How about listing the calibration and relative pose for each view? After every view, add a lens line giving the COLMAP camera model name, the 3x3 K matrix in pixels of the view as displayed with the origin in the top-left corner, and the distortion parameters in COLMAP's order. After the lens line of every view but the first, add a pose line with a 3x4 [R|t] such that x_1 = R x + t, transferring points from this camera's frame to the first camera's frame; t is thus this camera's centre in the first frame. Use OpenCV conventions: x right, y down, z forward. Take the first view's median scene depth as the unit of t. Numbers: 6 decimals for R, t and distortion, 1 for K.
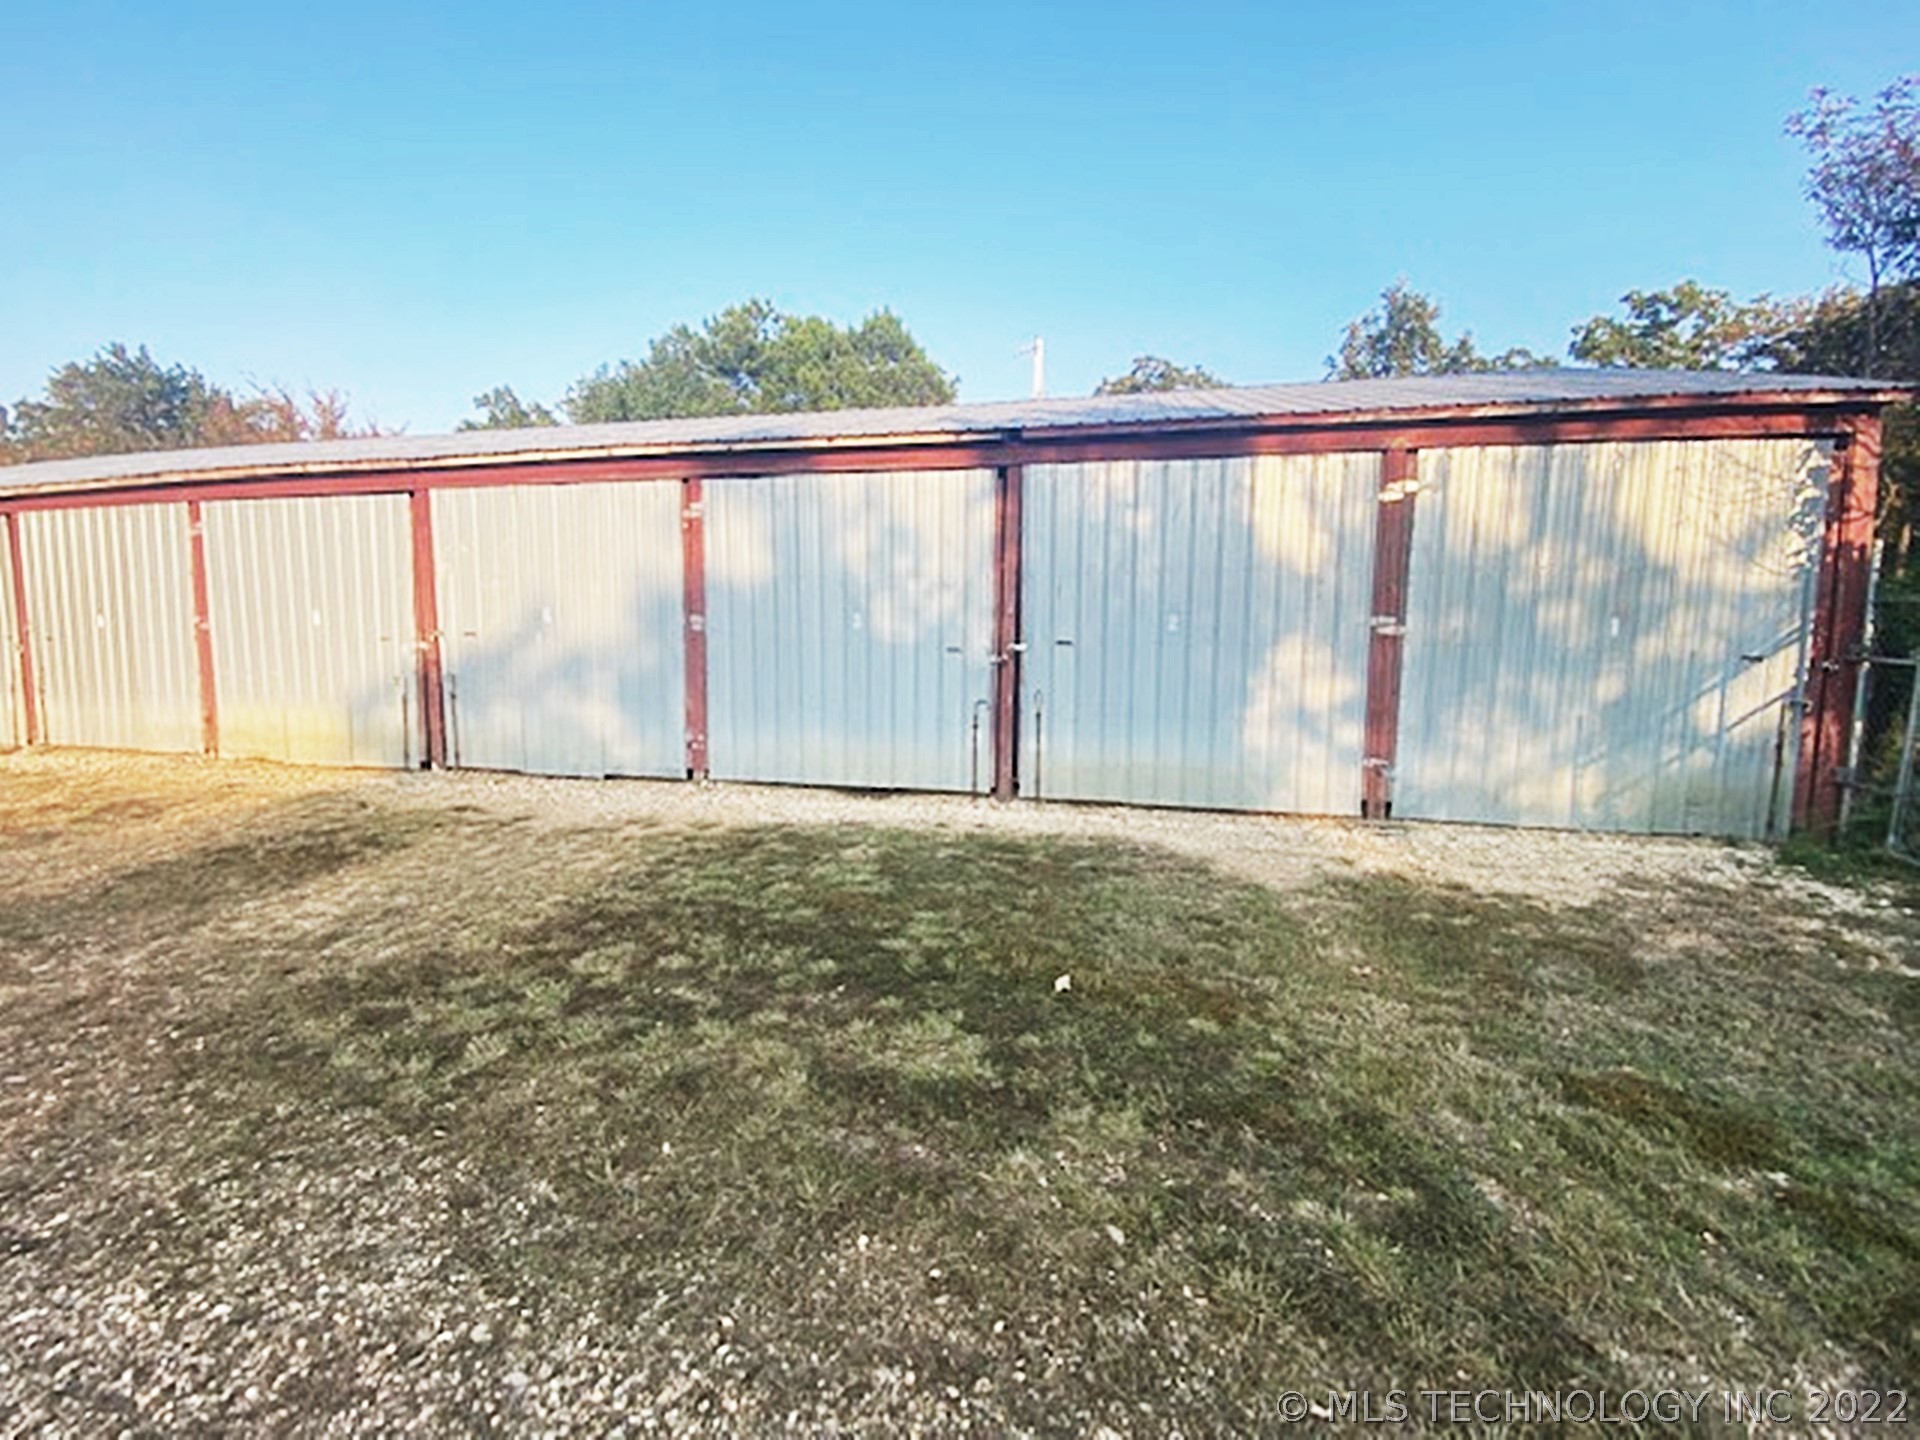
lens RADIAL K [[808.0, 0, 1002.9], [0, 808.0, 741.5], [0, 0, 1]] dist [0.001904, -0.001614]
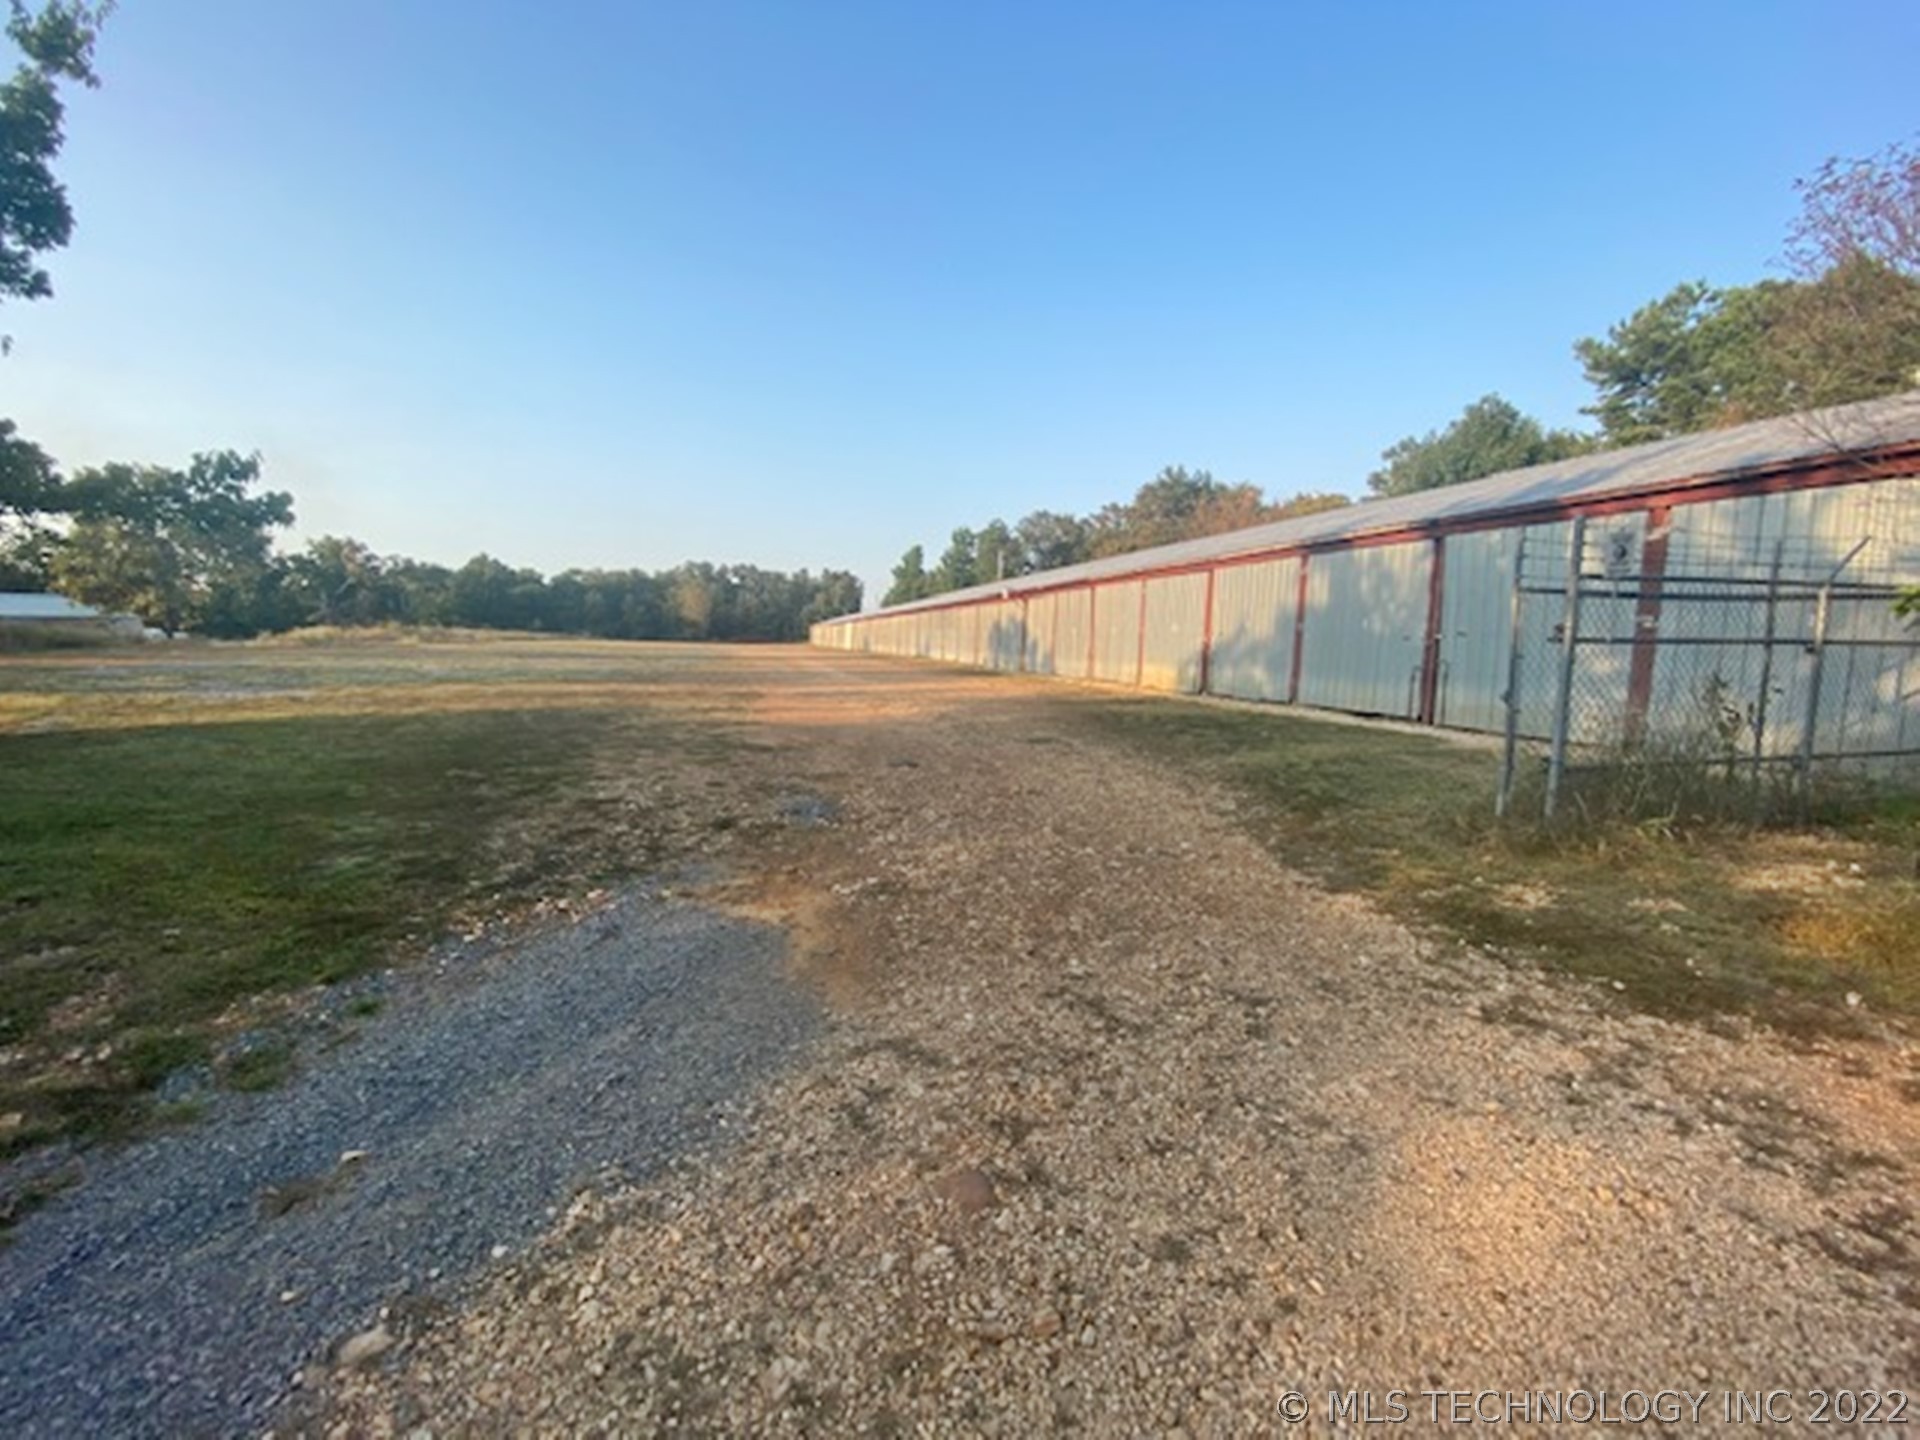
lens RADIAL K [[808.0, 0, 967.7], [0, 808.0, 718.6], [0, 0, 1]] dist [0.001904, -0.001614]
pose [[0.494829, 0.090014, -0.864316, 0.968386], [-0.136844, 0.990282, 0.024788, 0.144694], [0.858148, 0.106010, 0.502338, -0.695237]]
